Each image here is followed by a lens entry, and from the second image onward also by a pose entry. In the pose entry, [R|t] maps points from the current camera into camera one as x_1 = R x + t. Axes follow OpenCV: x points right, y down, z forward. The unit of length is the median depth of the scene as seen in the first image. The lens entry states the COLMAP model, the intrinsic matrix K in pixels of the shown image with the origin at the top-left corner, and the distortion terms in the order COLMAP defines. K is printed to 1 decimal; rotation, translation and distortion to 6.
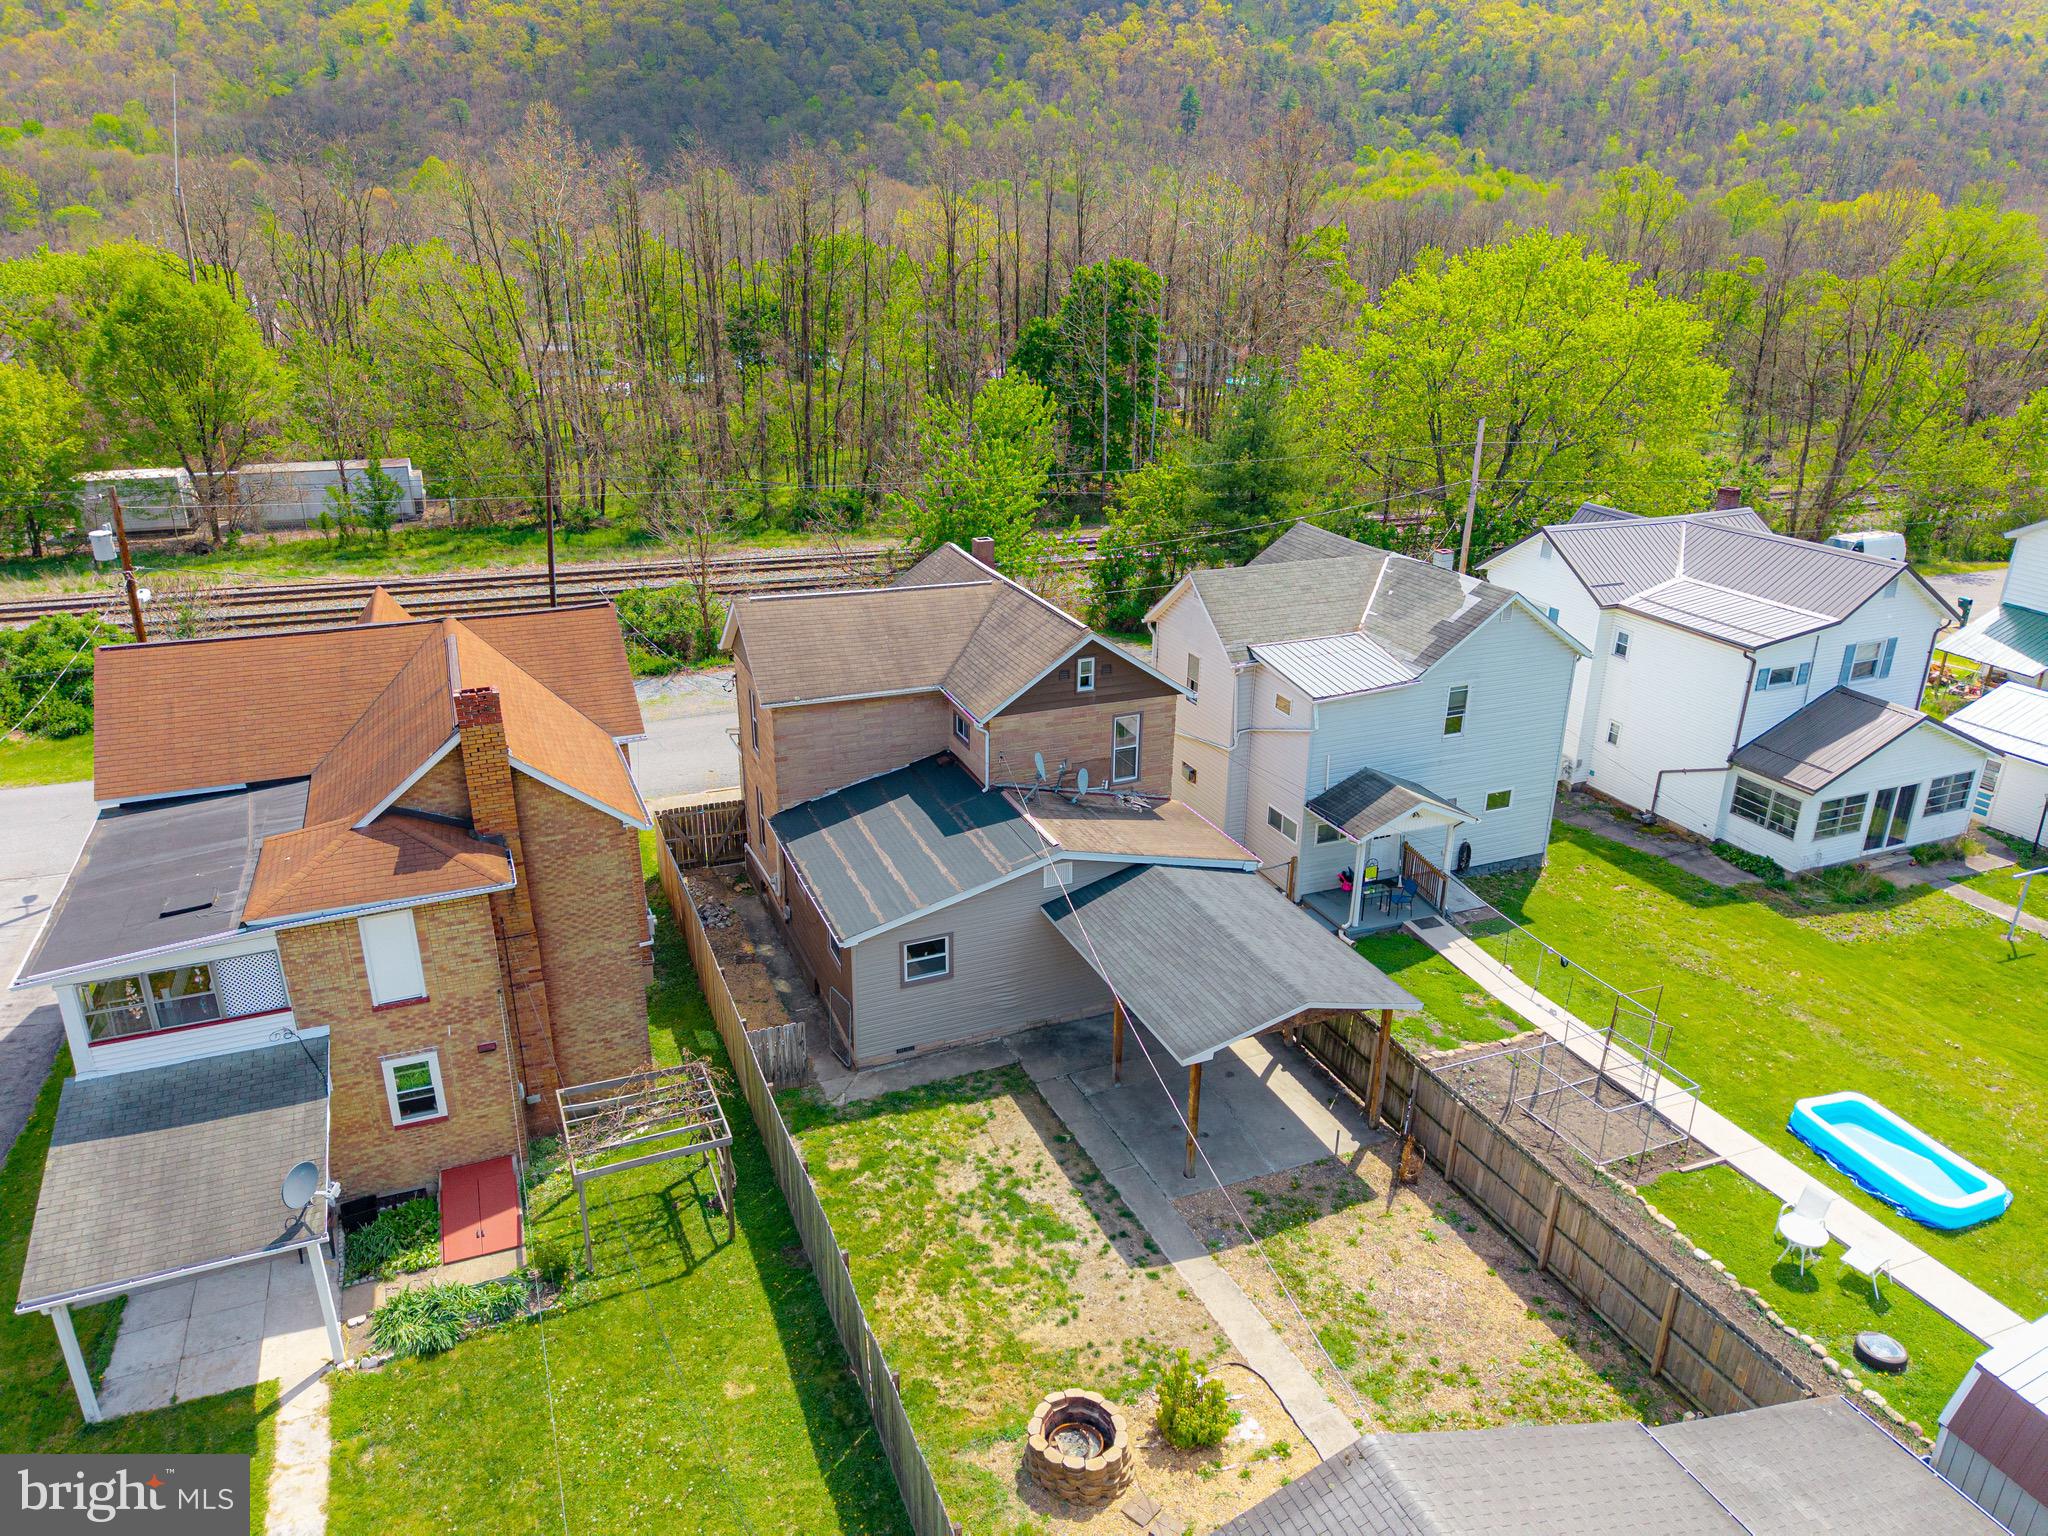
lens RADIAL K [[1369.1, 0, 1024.0], [0, 1369.1, 768.0], [0, 0, 1]] dist [0.016526, -0.011145]
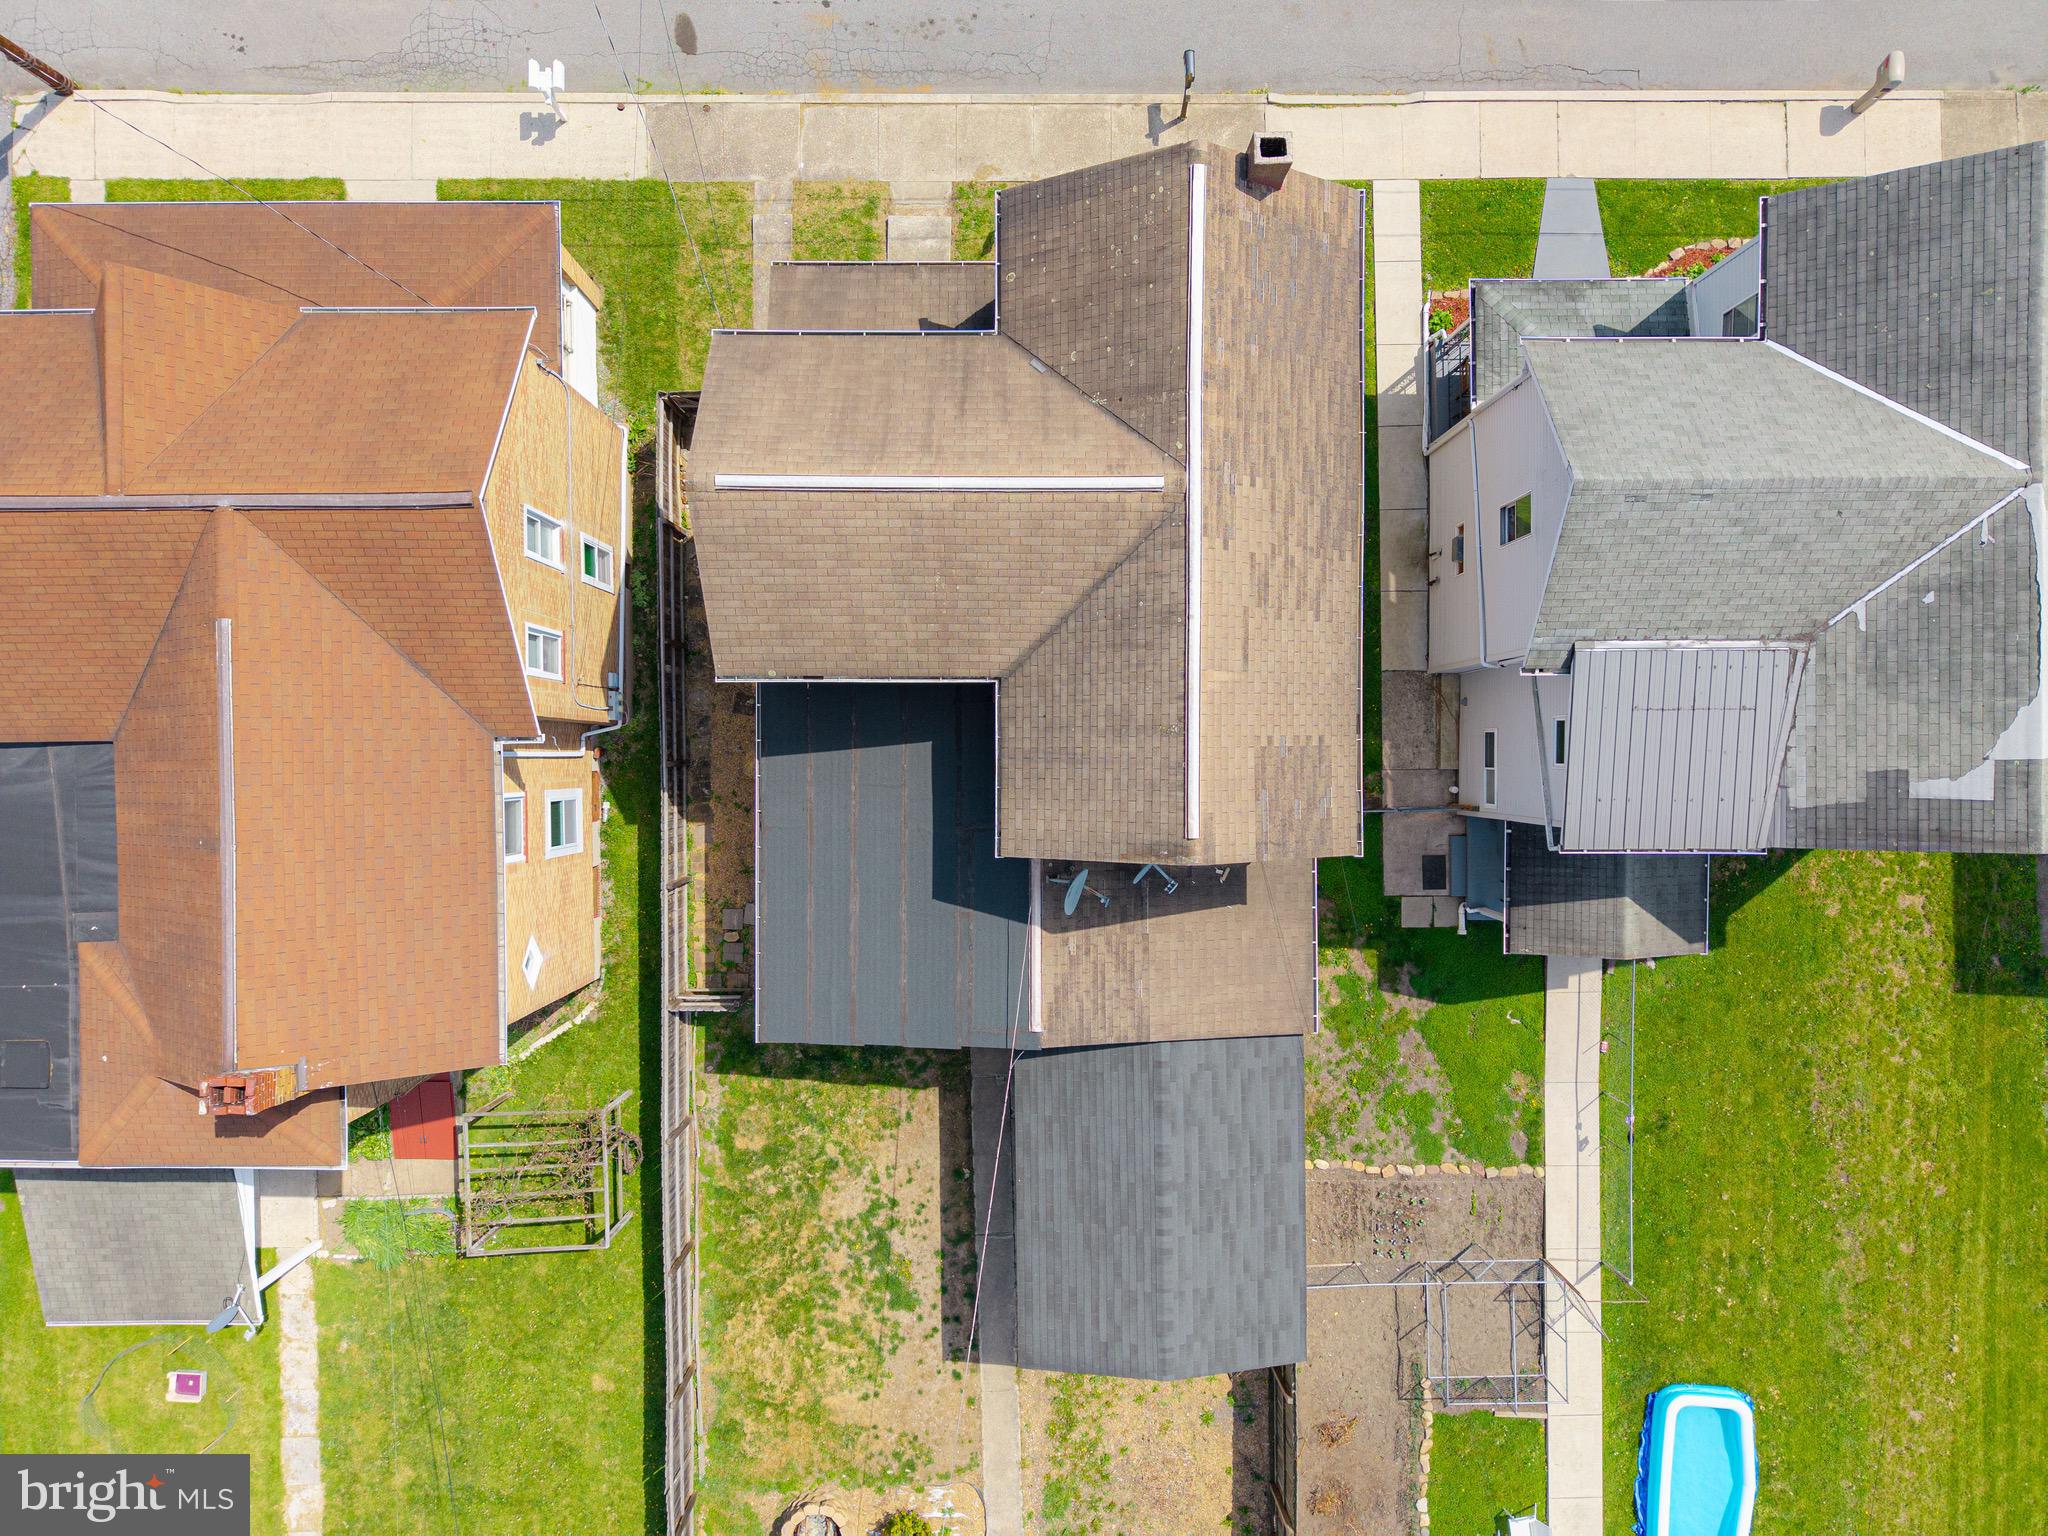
lens RADIAL K [[1369.1, 0, 1024.0], [0, 1369.1, 768.0], [0, 0, 1]] dist [0.016526, -0.011145]
pose [[0.927220, 0.374506, 0.002692, -0.037965], [-0.137295, 0.333217, 0.932800, -0.674306], [0.348443, -0.865281, 0.360384, 0.770890]]
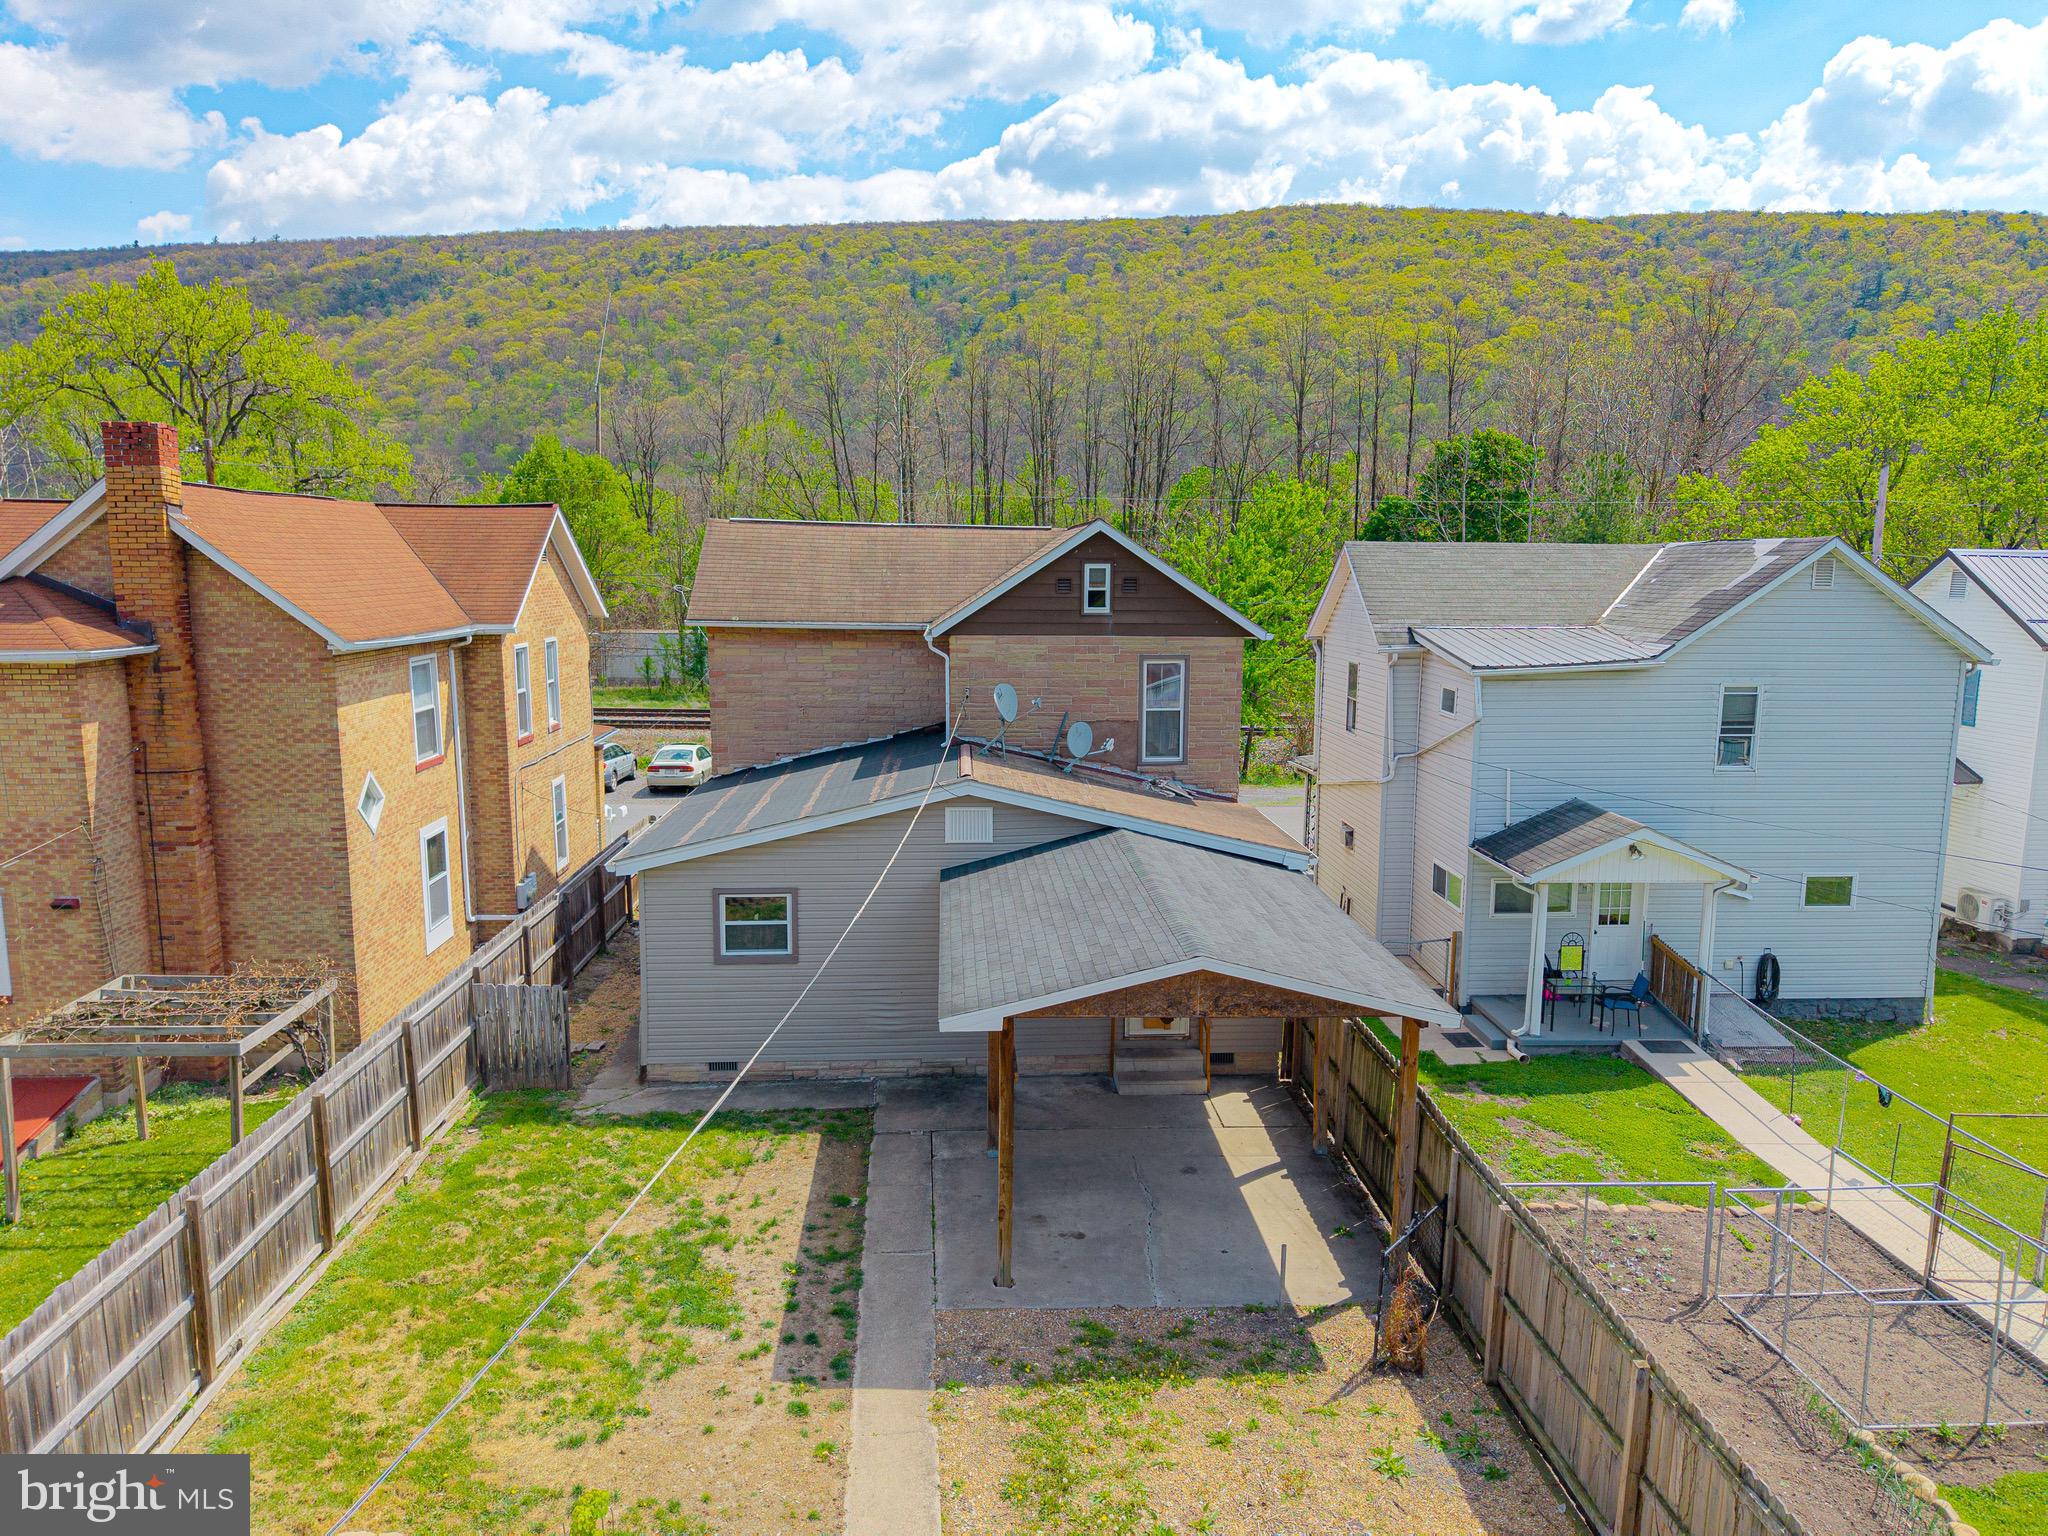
lens RADIAL K [[1374.3, 0, 1018.7], [0, 1374.3, 773.6], [0, 0, 1]] dist [0.002399, 0.000750]
pose [[0.942616, 0.050985, -0.329964, 0.244892], [-0.121683, 0.972760, -0.197308, 0.167991], [0.310916, 0.226137, 0.923143, 0.360820]]
